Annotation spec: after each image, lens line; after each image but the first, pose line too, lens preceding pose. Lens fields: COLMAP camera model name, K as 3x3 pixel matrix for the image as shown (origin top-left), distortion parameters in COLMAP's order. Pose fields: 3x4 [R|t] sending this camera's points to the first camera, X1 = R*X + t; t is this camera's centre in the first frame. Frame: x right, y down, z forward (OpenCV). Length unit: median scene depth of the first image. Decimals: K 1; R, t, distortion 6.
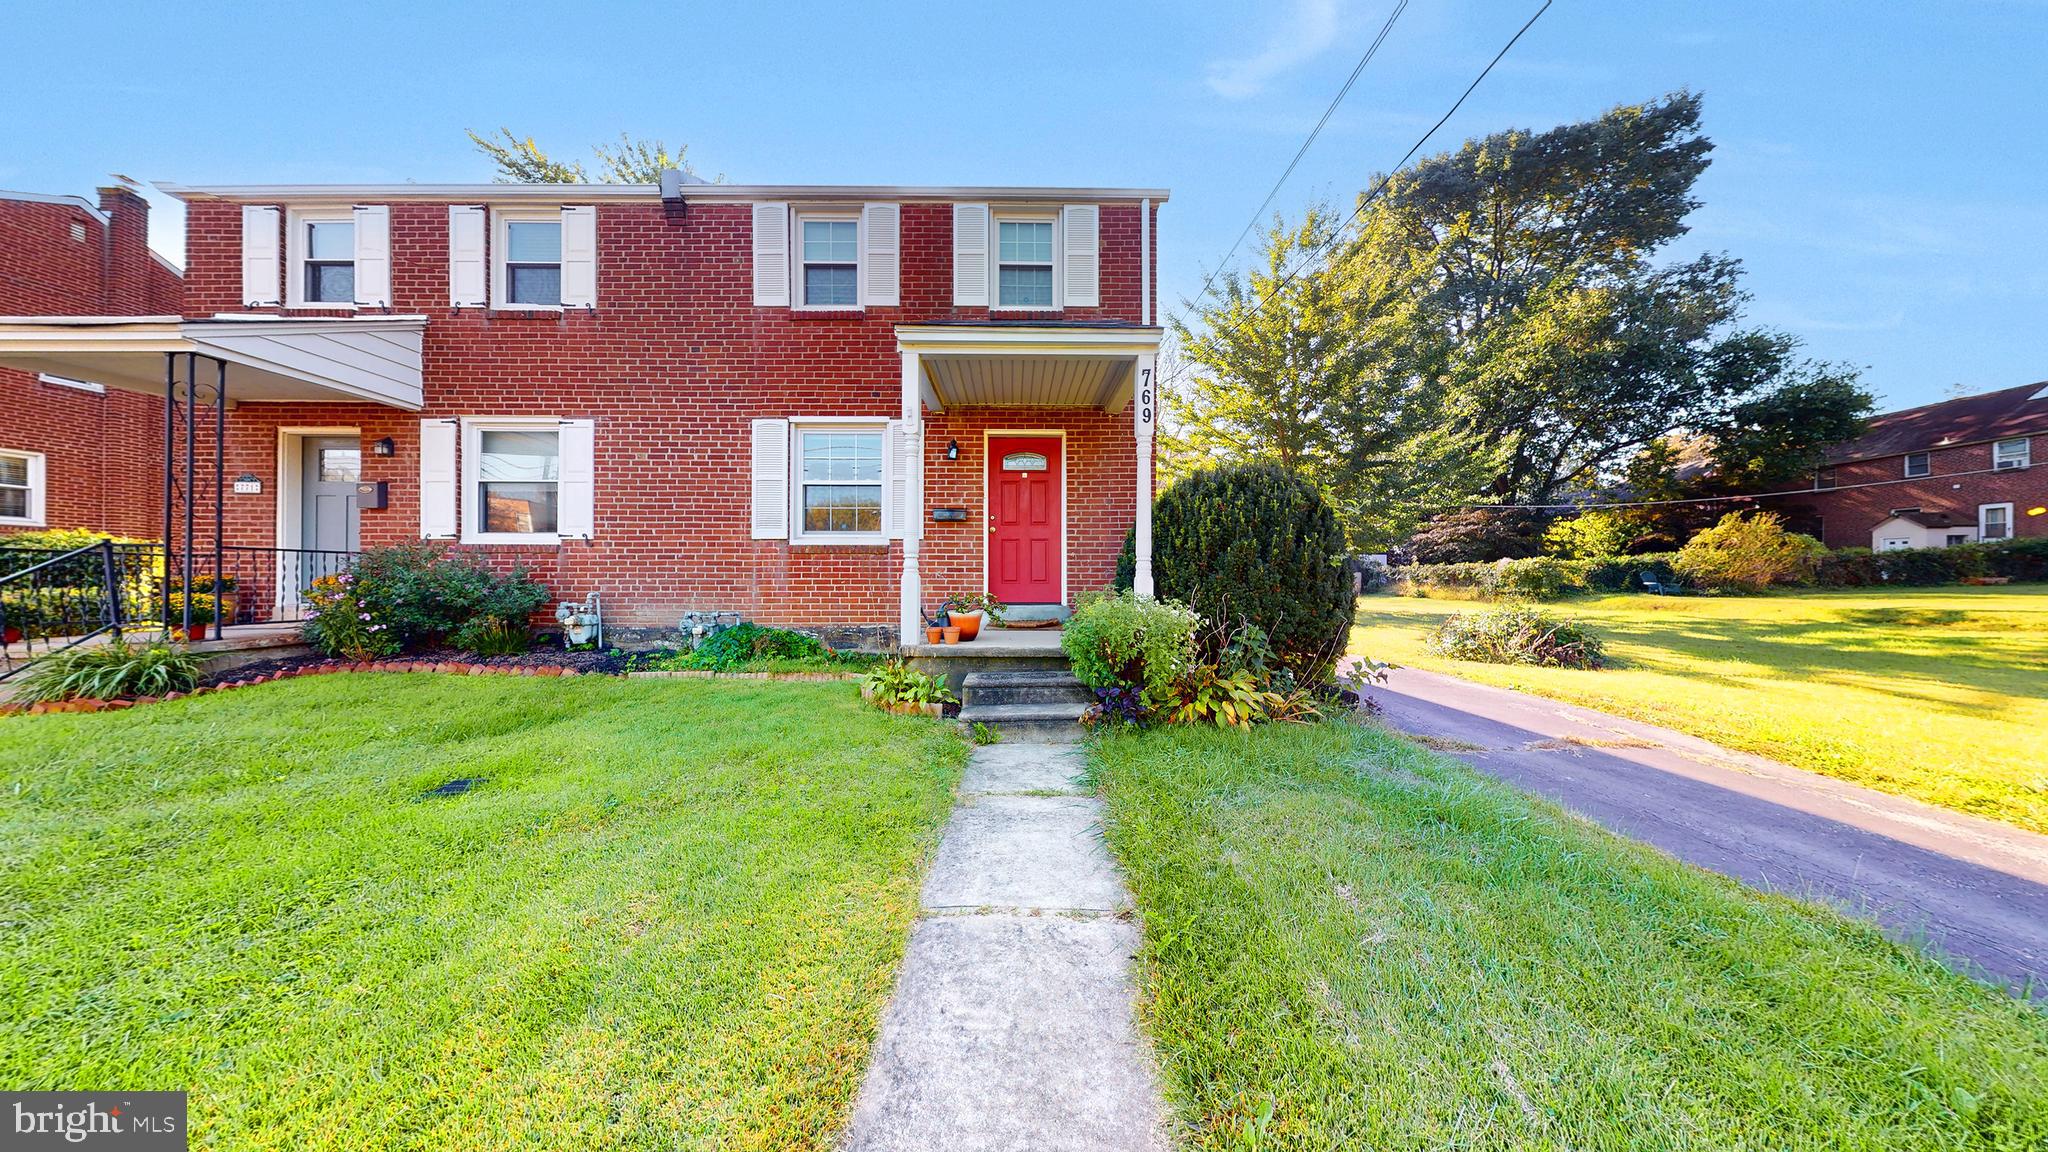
lens RADIAL K [[637.5, 0, 1024.0], [0, 637.5, 576.0], [0, 0, 1]] dist [-0.000109, -0.000005]
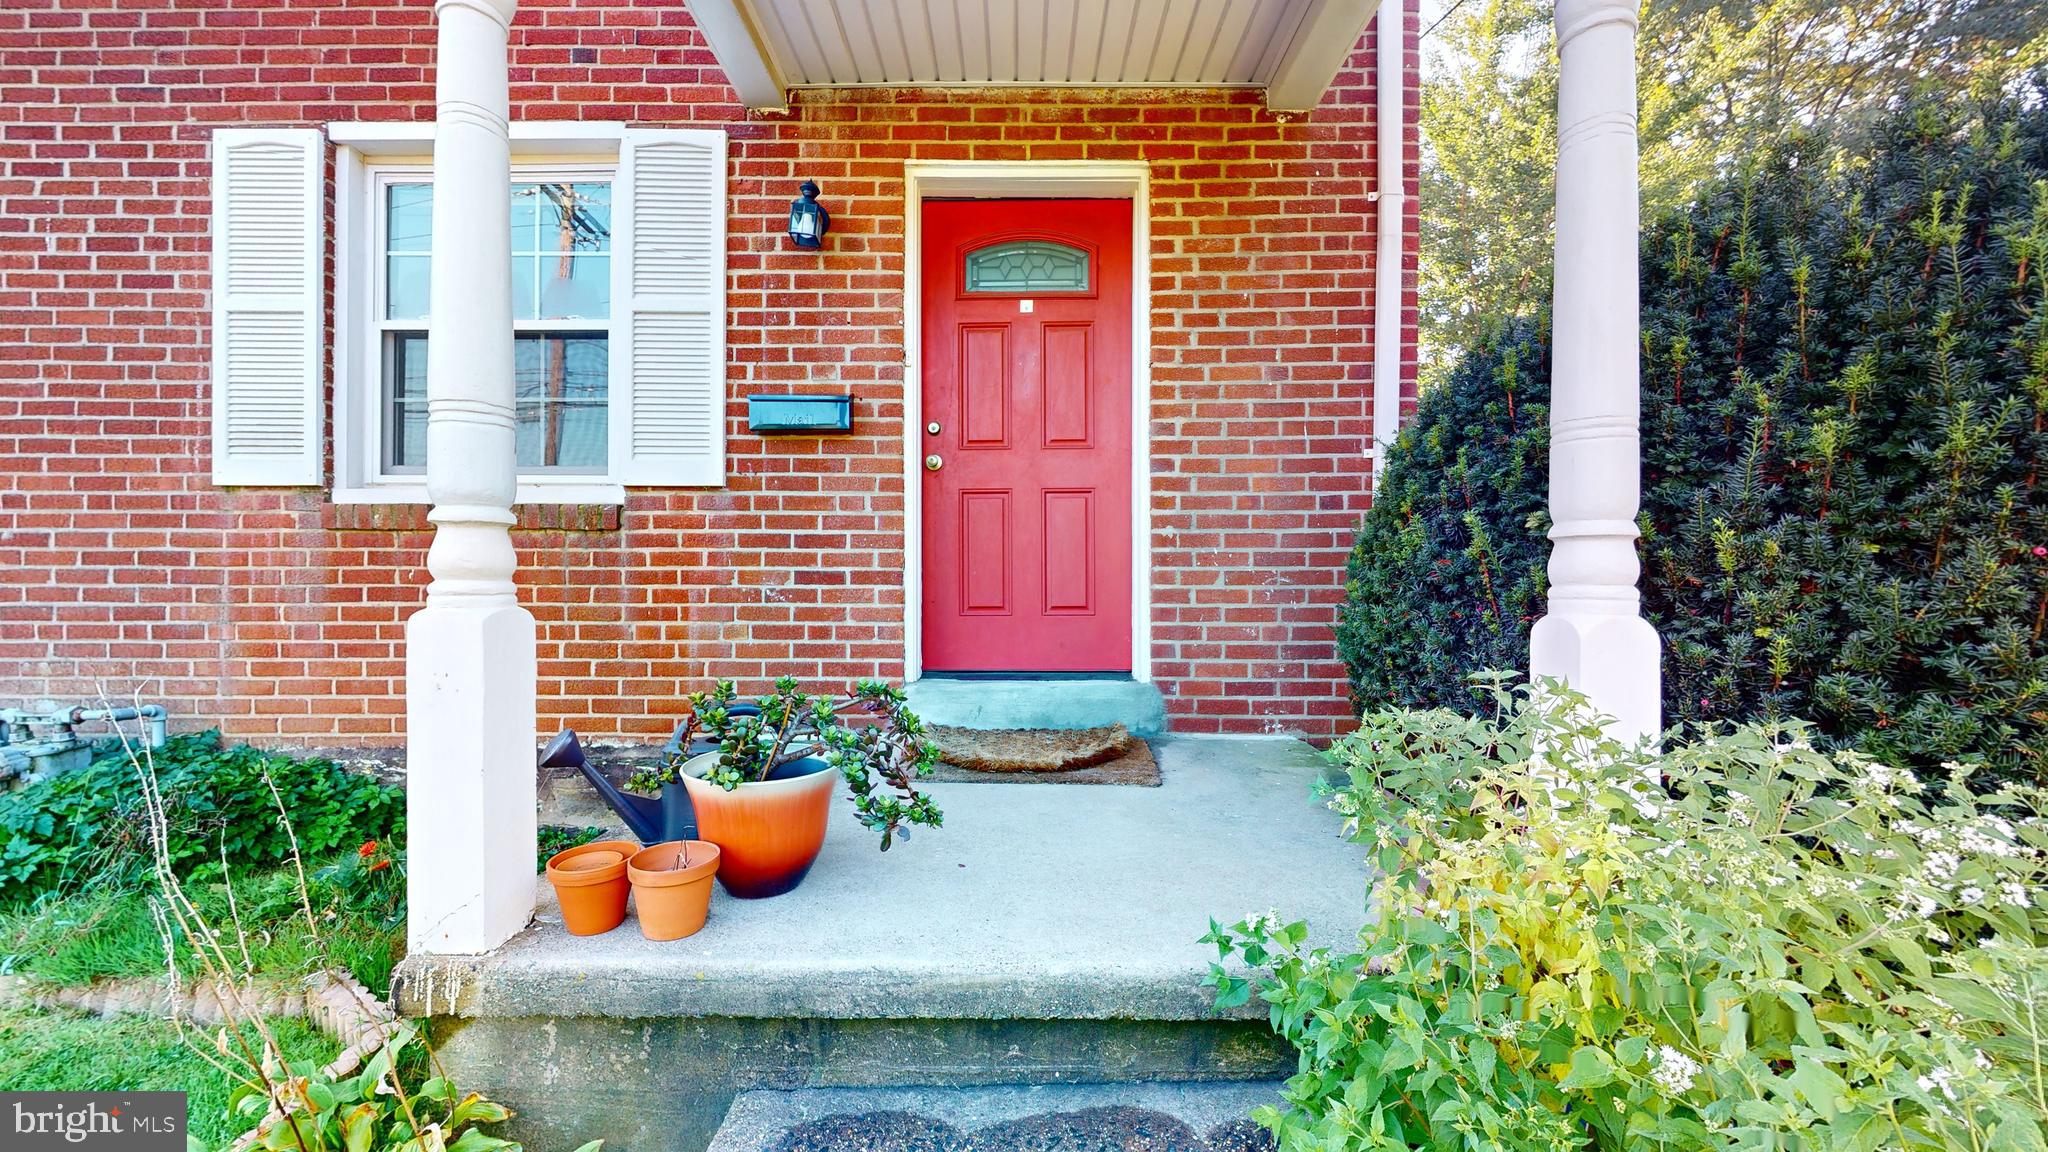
lens RADIAL K [[637.5, 0, 1024.0], [0, 637.5, 576.0], [0, 0, 1]] dist [-0.000109, -0.000005]
pose [[0.999881, 0.000052, -0.015457, 0.005368], [-0.000045, 1.000000, 0.000454, -0.010472], [0.015457, -0.000453, 0.999880, 0.665268]]
